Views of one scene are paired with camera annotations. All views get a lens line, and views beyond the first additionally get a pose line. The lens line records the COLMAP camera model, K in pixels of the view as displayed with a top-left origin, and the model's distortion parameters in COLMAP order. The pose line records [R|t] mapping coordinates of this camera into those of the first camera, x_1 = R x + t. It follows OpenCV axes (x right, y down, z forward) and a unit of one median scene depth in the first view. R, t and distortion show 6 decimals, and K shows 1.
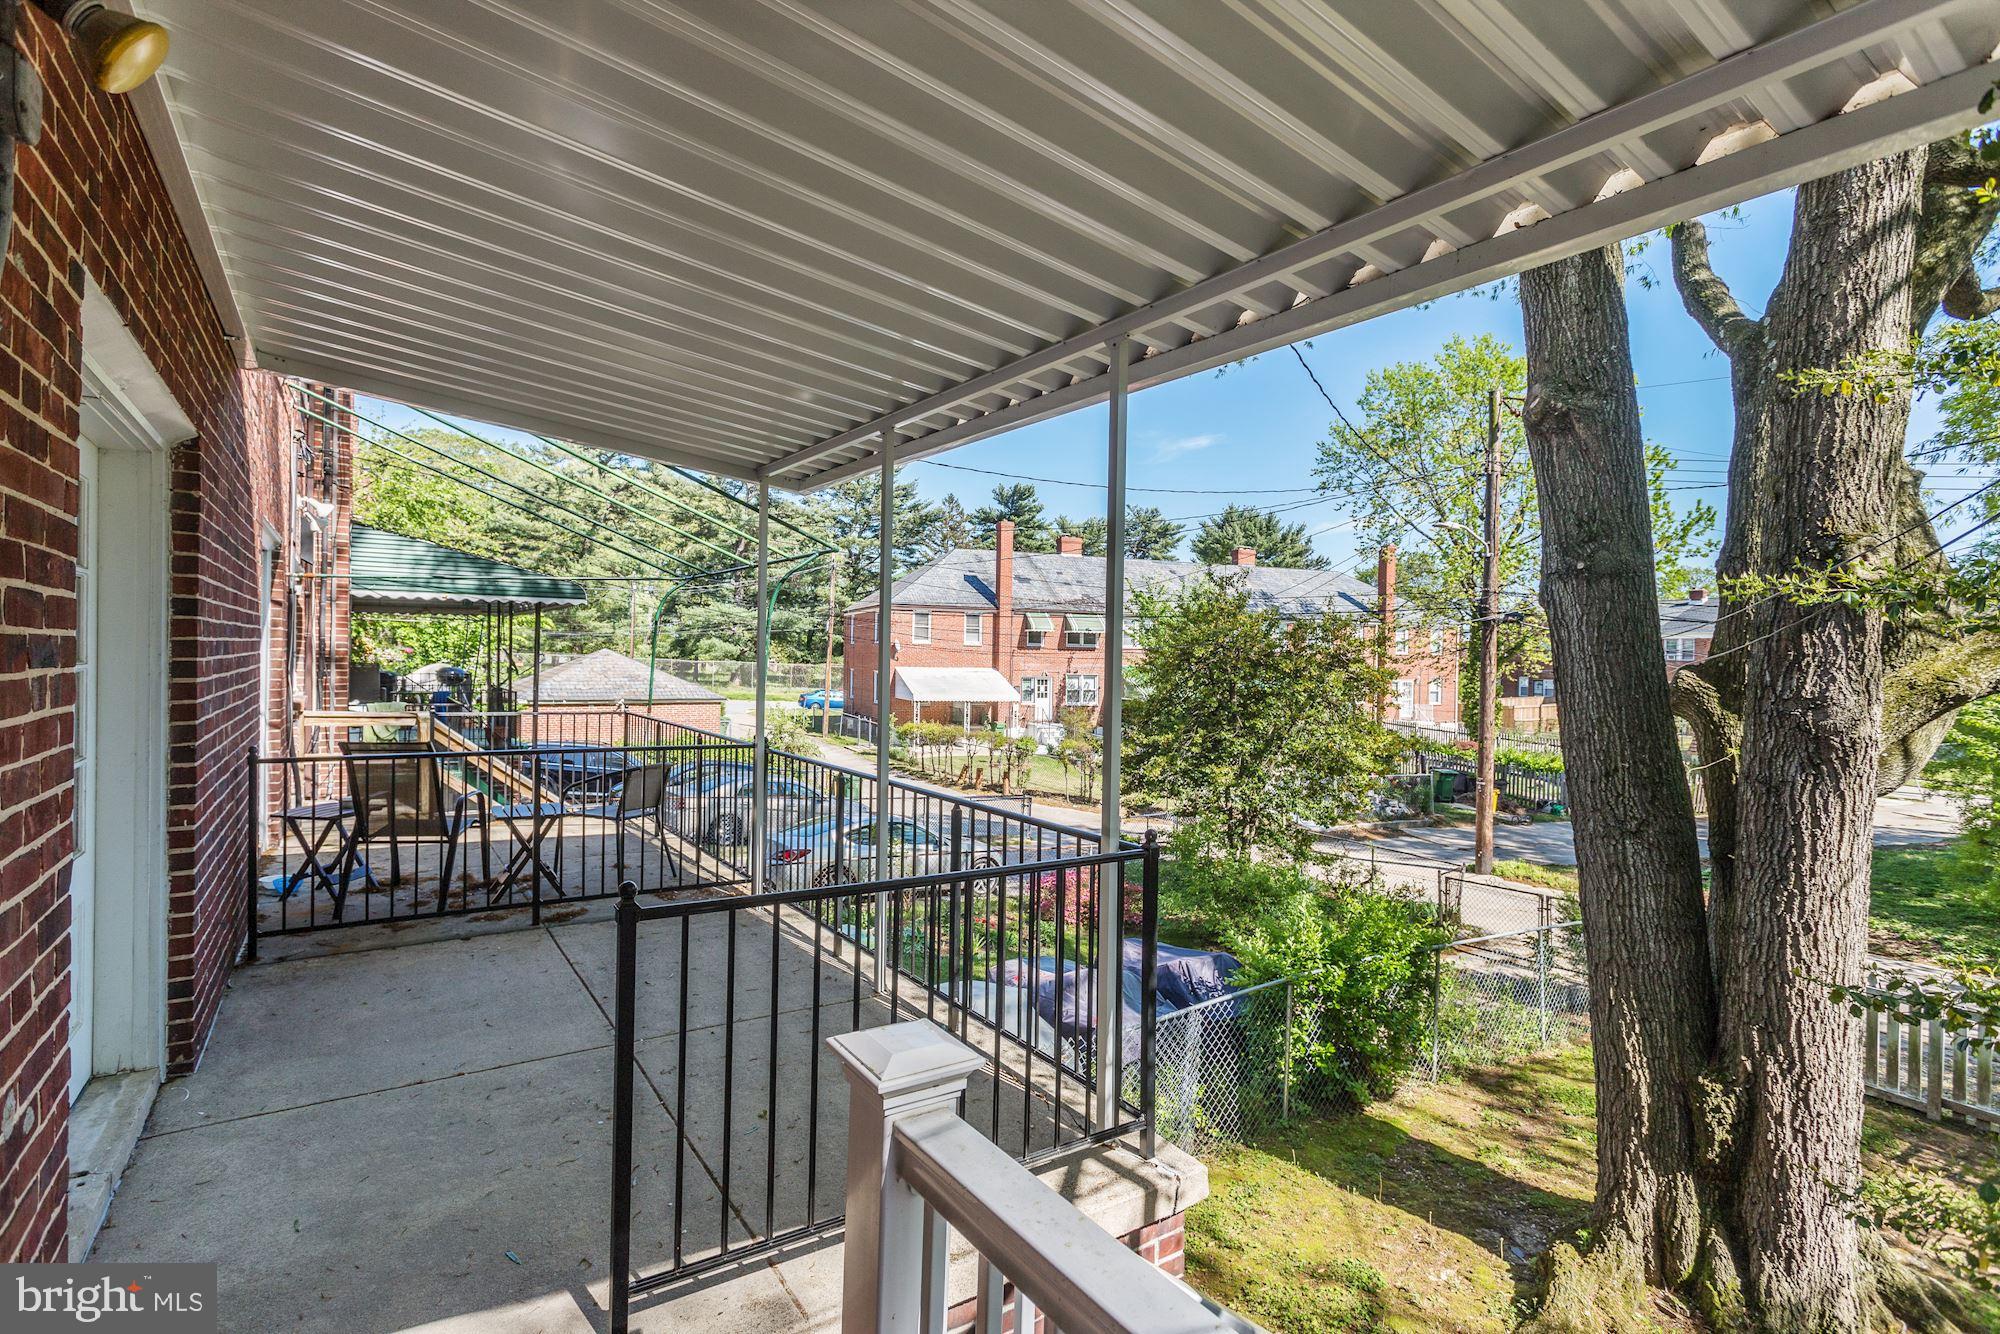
lens RADIAL K [[948.3, 0, 989.4], [0, 948.3, 662.1], [0, 0, 1]] dist [0.003518, 0.001498]
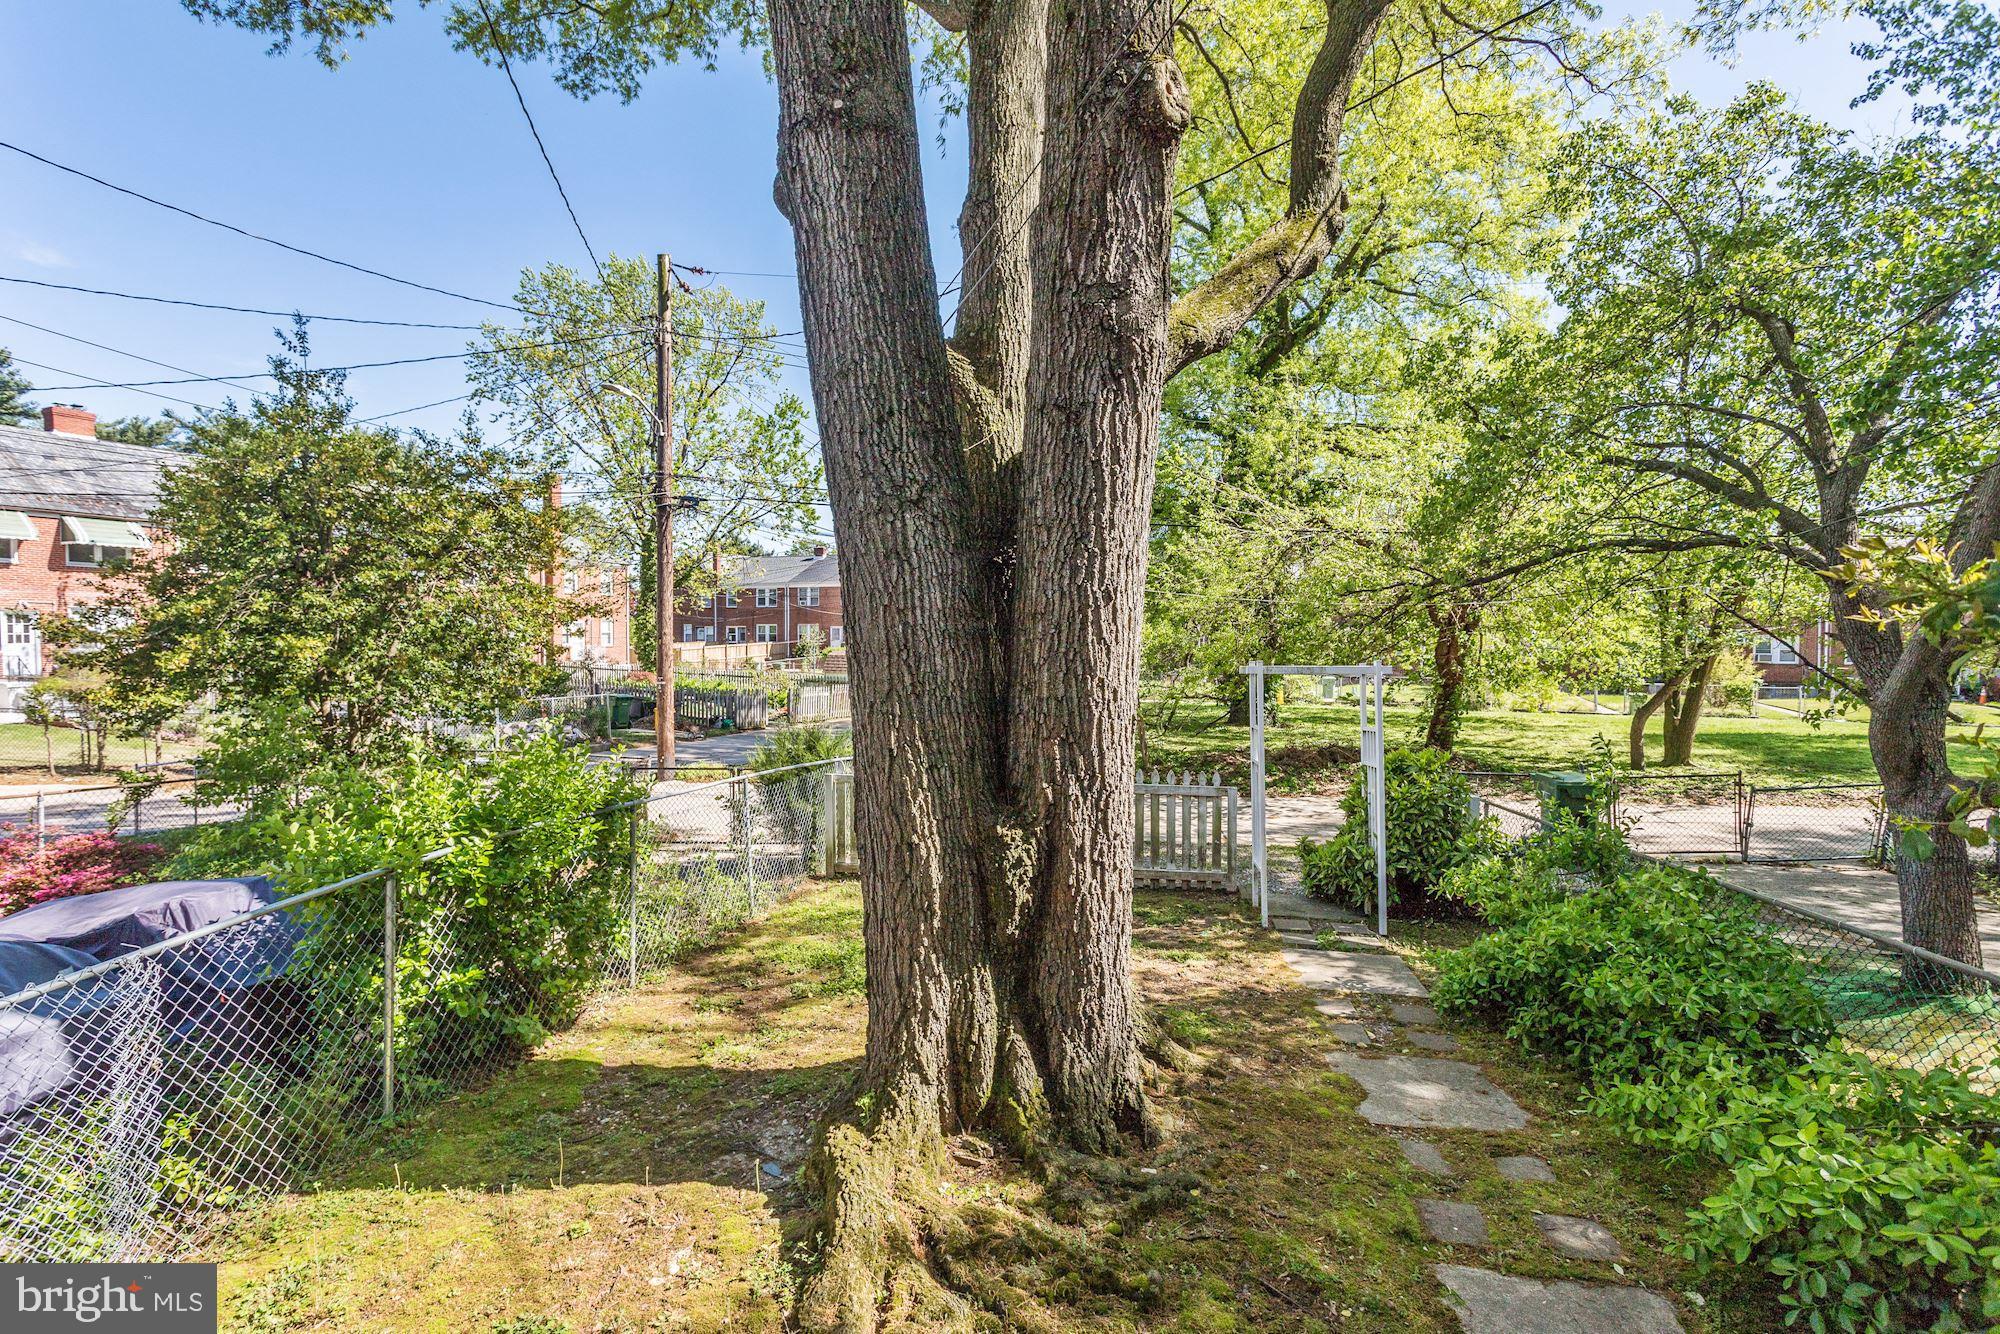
lens RADIAL K [[948.3, 0, 989.4], [0, 948.3, 662.1], [0, 0, 1]] dist [0.003518, 0.001498]
pose [[0.678998, -0.038146, 0.733148, 0.213512], [0.015565, 0.999173, 0.037572, 0.279735], [-0.733975, -0.014100, 0.679030, 0.508438]]
